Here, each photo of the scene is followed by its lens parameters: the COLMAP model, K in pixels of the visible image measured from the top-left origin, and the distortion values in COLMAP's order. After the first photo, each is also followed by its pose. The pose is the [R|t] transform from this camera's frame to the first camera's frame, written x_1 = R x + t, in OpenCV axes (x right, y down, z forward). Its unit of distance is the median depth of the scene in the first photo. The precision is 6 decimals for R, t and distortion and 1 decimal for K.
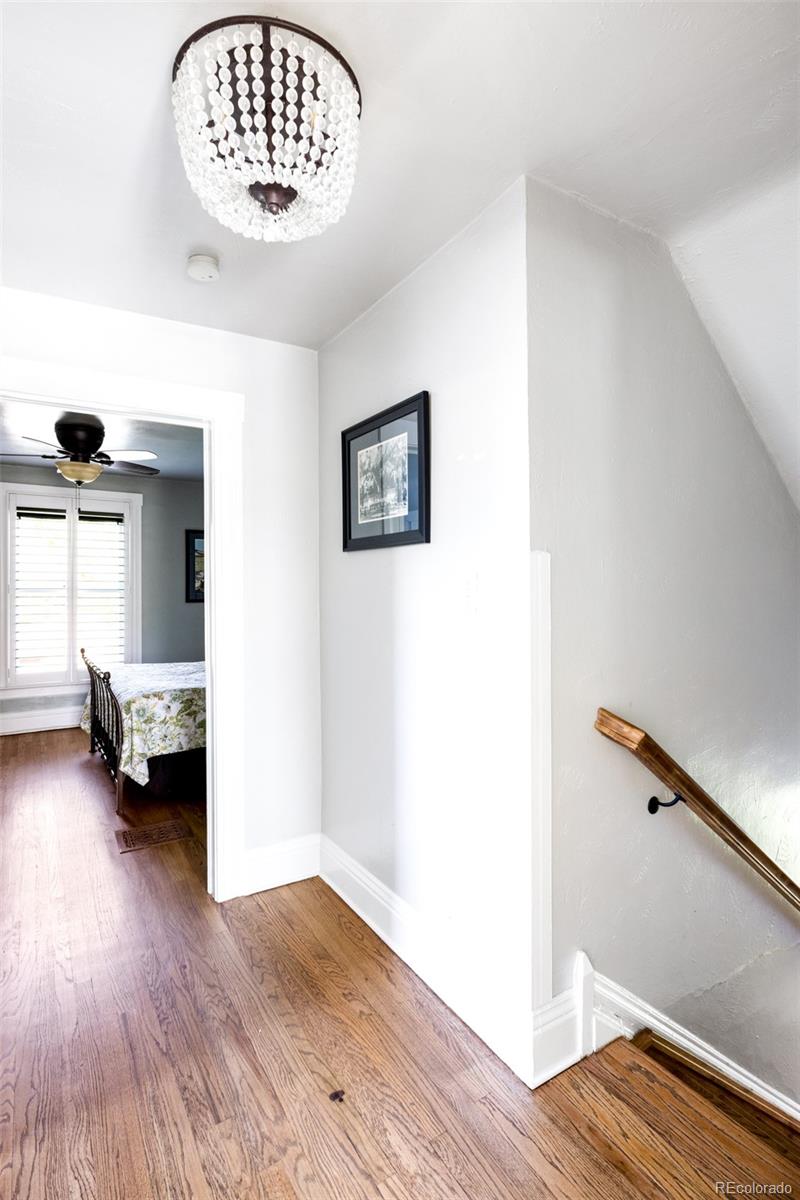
lens RADIAL K [[593.9, 0, 399.7], [0, 593.9, 594.7], [0, 0, 1]] dist [-0.002773, -0.000185]
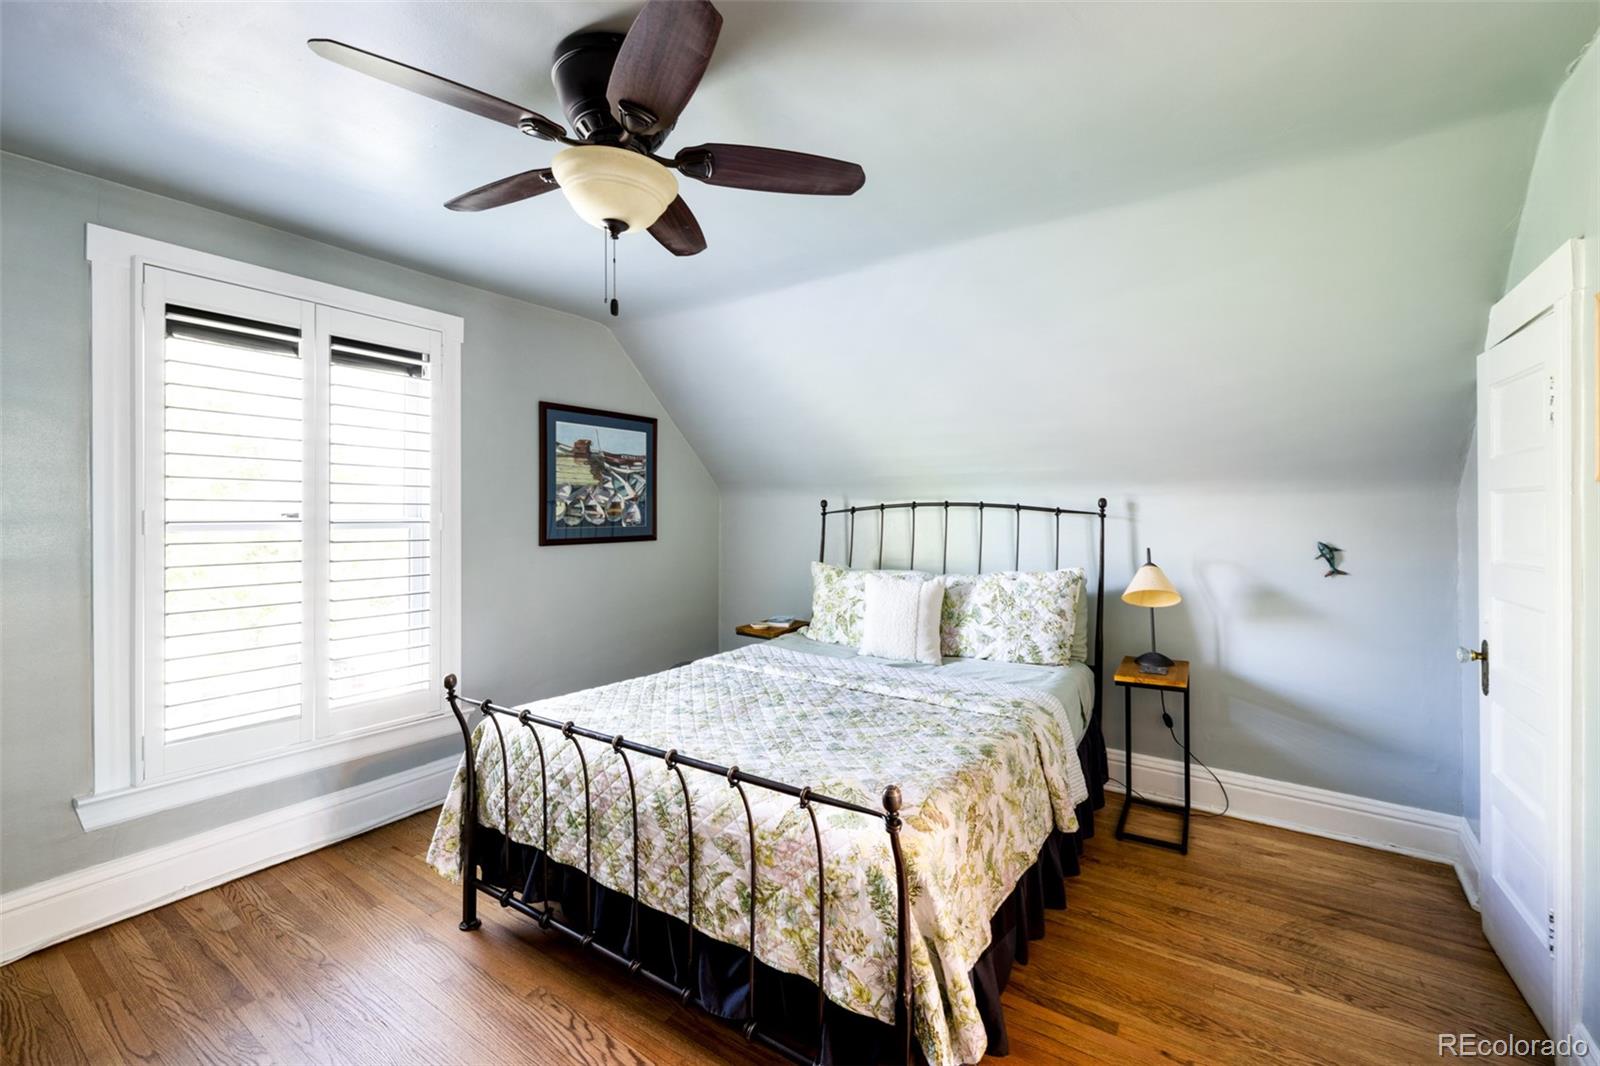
lens RADIAL K [[680.5, 0, 800.2], [0, 680.5, 511.6], [0, 0, 1]] dist [0.001399, 0.000797]
pose [[0.911792, 0.004319, 0.410629, -0.620251], [-0.000918, 0.999964, -0.008479, -0.017789], [-0.410651, 0.007354, 0.911763, 0.599499]]
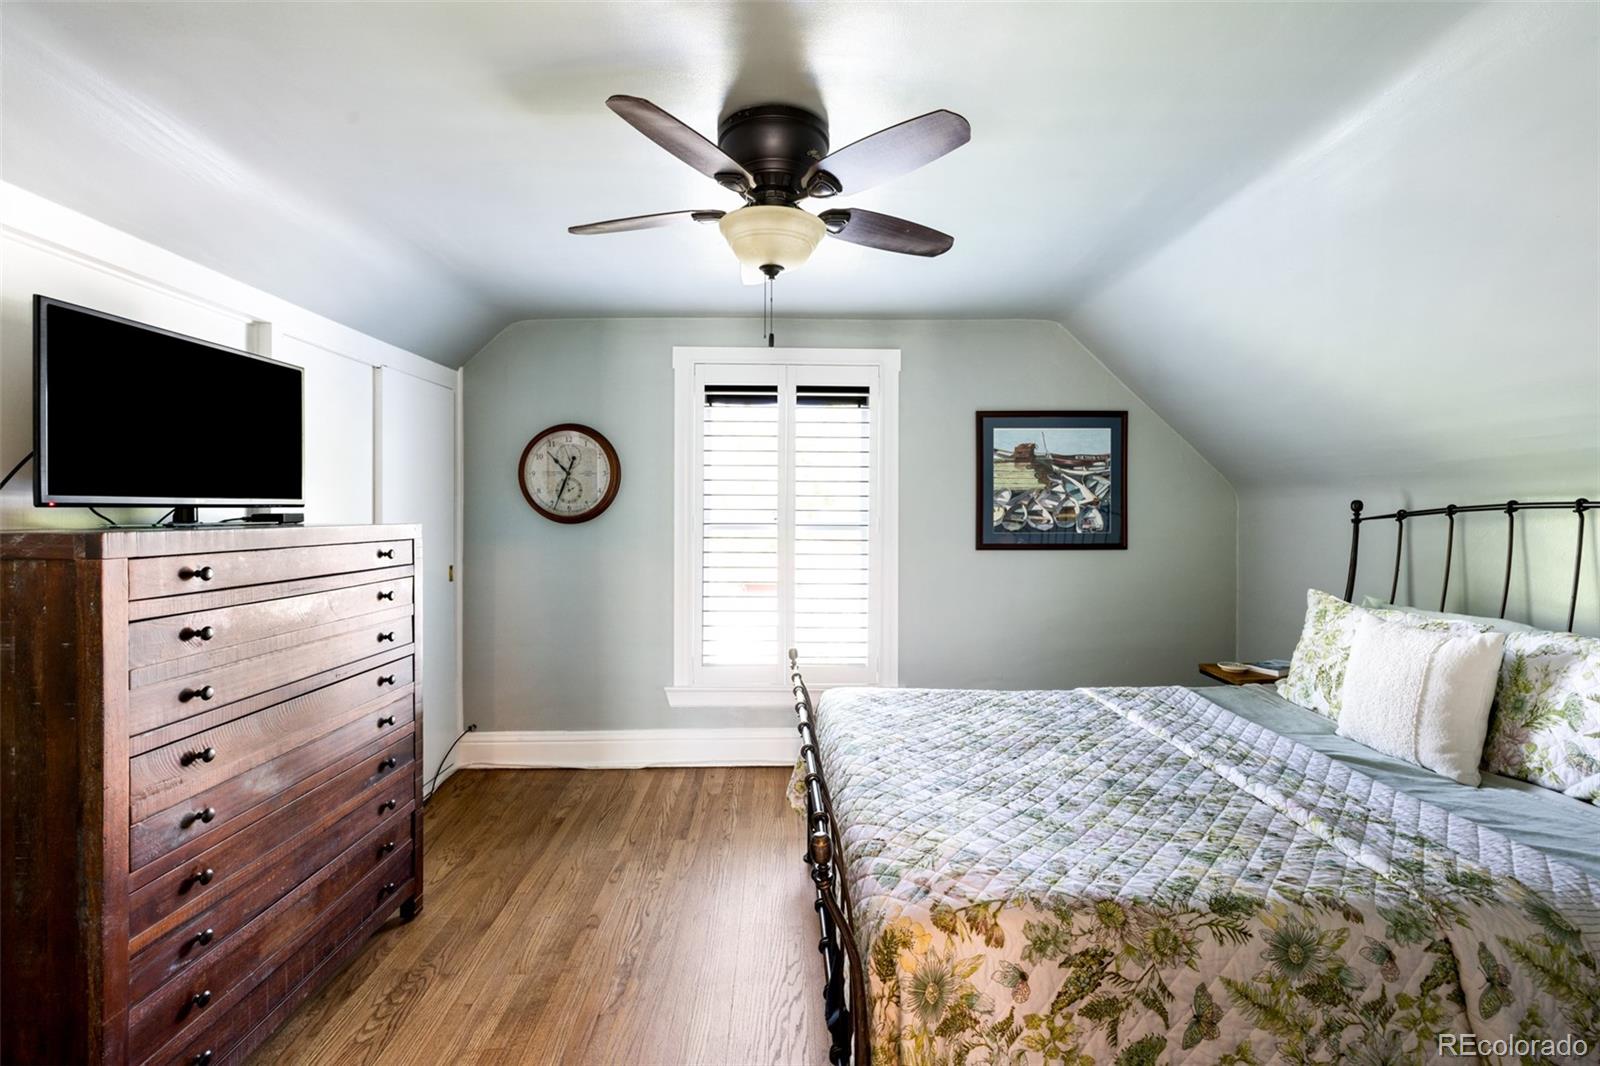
lens RADIAL K [[680.5, 0, 794.6], [0, 680.5, 506.7], [0, 0, 1]] dist [0.001399, 0.000797]
pose [[0.858422, -0.002024, -0.512940, -0.296557], [-0.007009, 0.999853, -0.015675, -0.022620], [0.512896, 0.017051, 0.858282, 0.626745]]
